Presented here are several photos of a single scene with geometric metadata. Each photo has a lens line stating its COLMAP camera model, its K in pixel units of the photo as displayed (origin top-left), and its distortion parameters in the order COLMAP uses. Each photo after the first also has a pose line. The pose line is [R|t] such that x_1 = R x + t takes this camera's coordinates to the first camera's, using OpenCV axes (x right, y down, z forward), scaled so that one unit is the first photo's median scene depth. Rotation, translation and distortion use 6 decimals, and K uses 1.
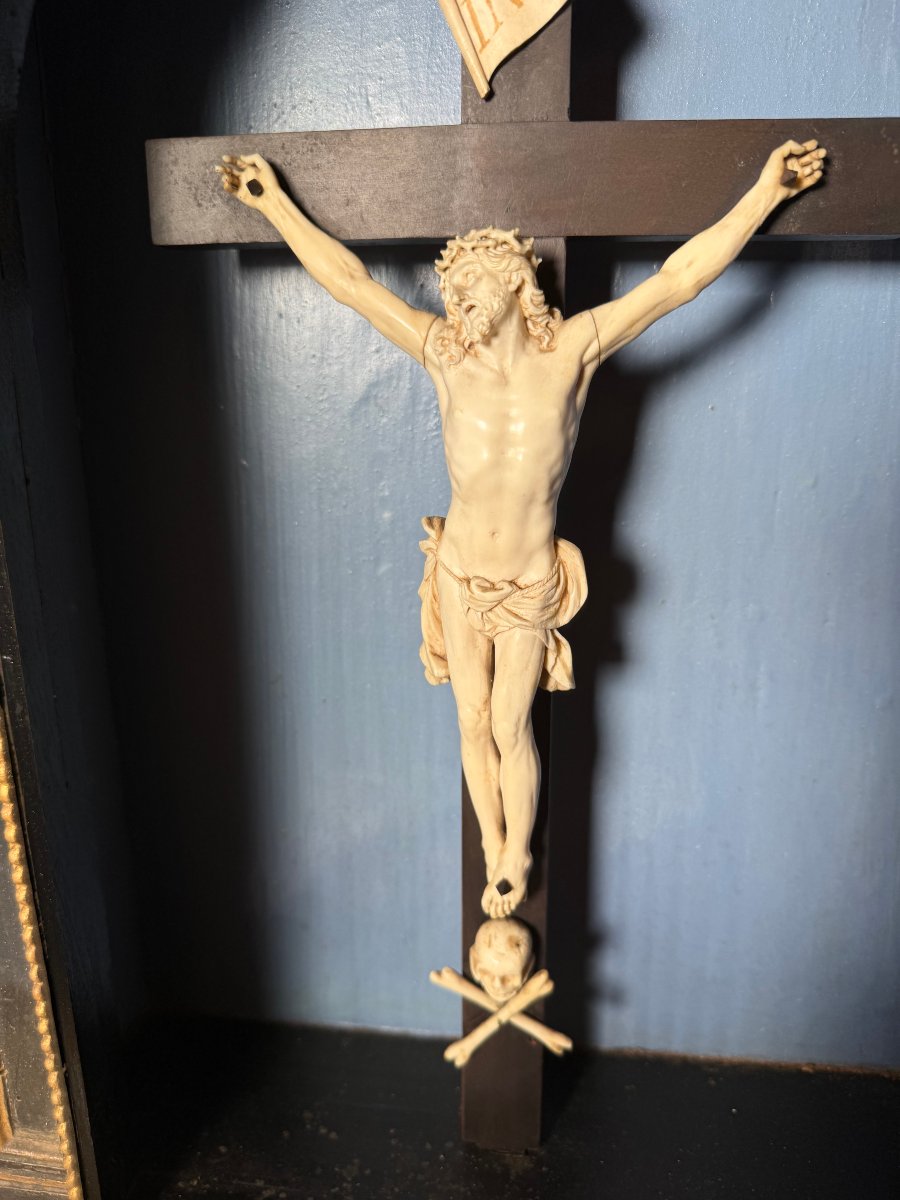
lens RADIAL K [[863.4, 0, 457.7], [0, 863.4, 610.5], [0, 0, 1]] dist [0.017505, -0.044993]
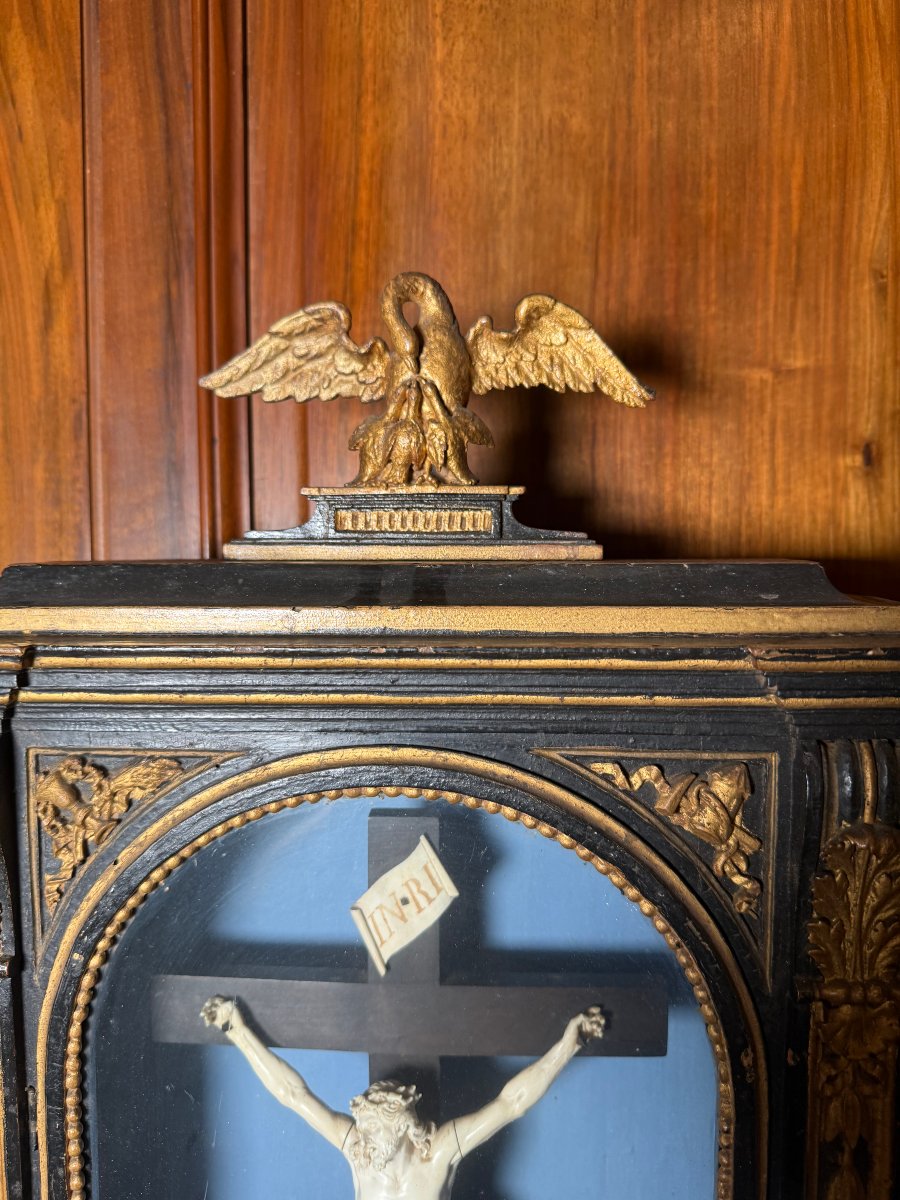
lens RADIAL K [[863.4, 0, 452.9], [0, 863.4, 603.2], [0, 0, 1]] dist [0.017505, -0.044993]
pose [[0.997446, -0.003628, 0.071330, 0.043045], [0.019134, 0.975776, -0.217932, -0.820550], [-0.068812, 0.218740, 0.973354, -0.579702]]
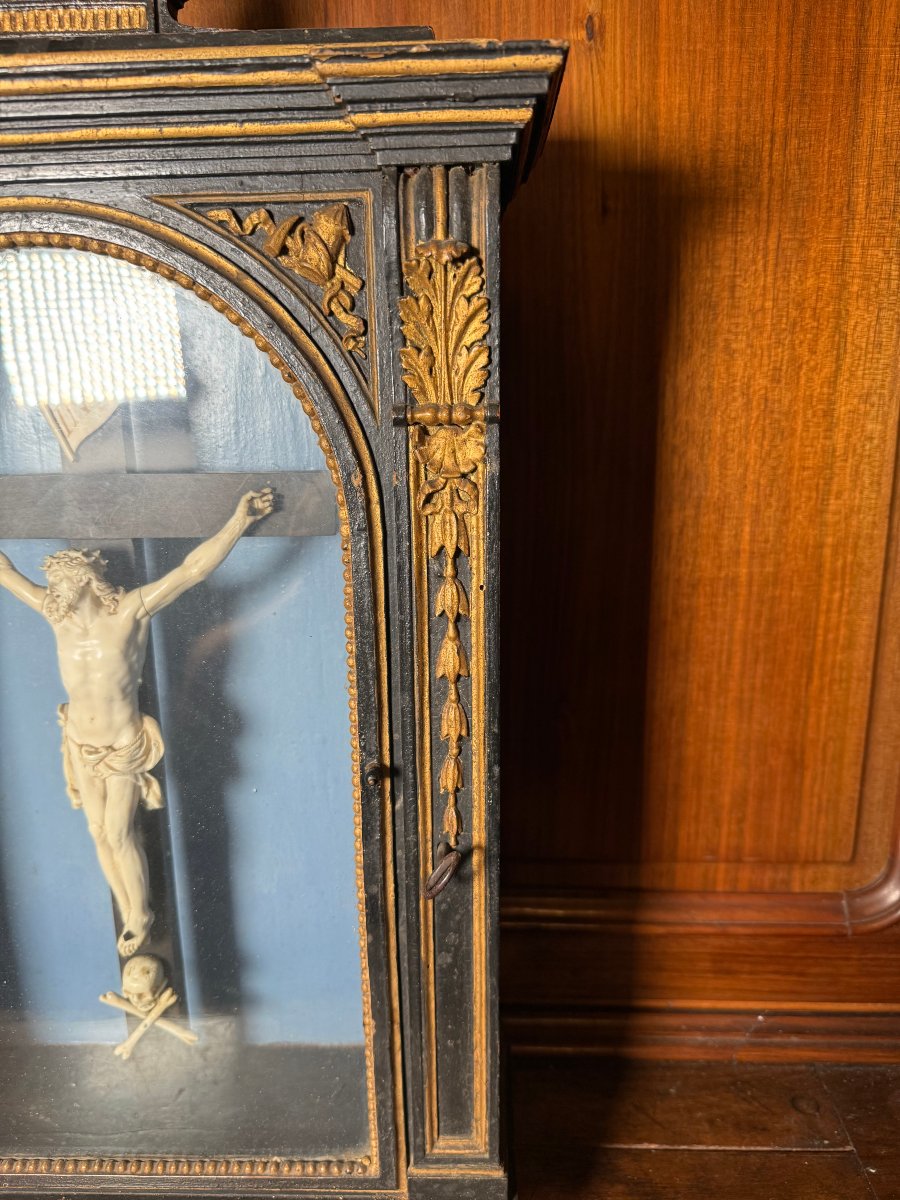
lens RADIAL K [[863.4, 0, 464.6], [0, 863.4, 609.4], [0, 0, 1]] dist [0.017505, -0.044993]
pose [[0.992235, -0.037237, 0.118671, 0.528342], [0.041104, 0.998695, -0.030306, -0.208813], [-0.117388, 0.034948, 0.992471, -0.682061]]
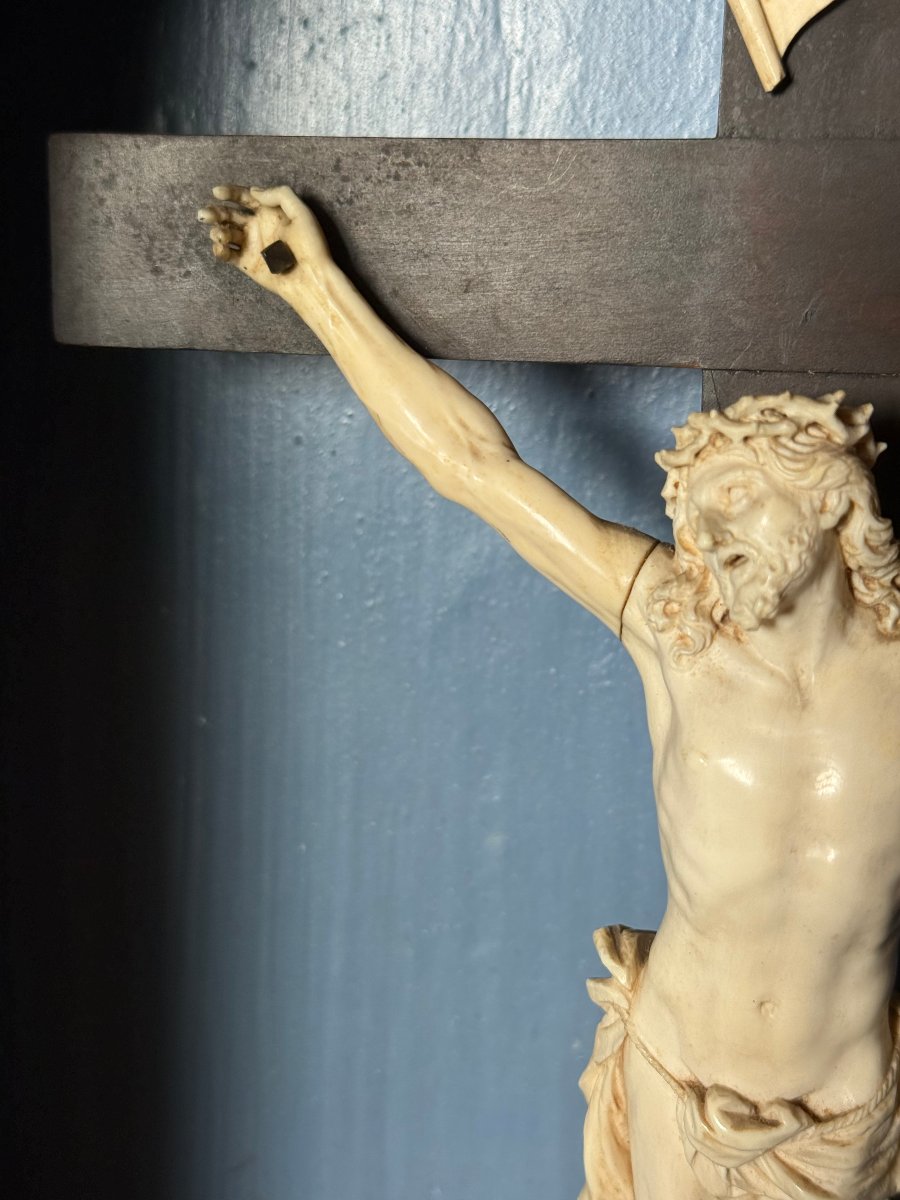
lens RADIAL K [[1720.8, 0, 467.1], [0, 1720.8, 619.0], [0, 0, 1]] dist [0.128330, 0.000000]
pose [[0.998816, 0.031729, -0.036872, -0.083901], [-0.033723, 0.997928, -0.054794, -0.227908], [0.035057, 0.055972, 0.997817, 0.051285]]
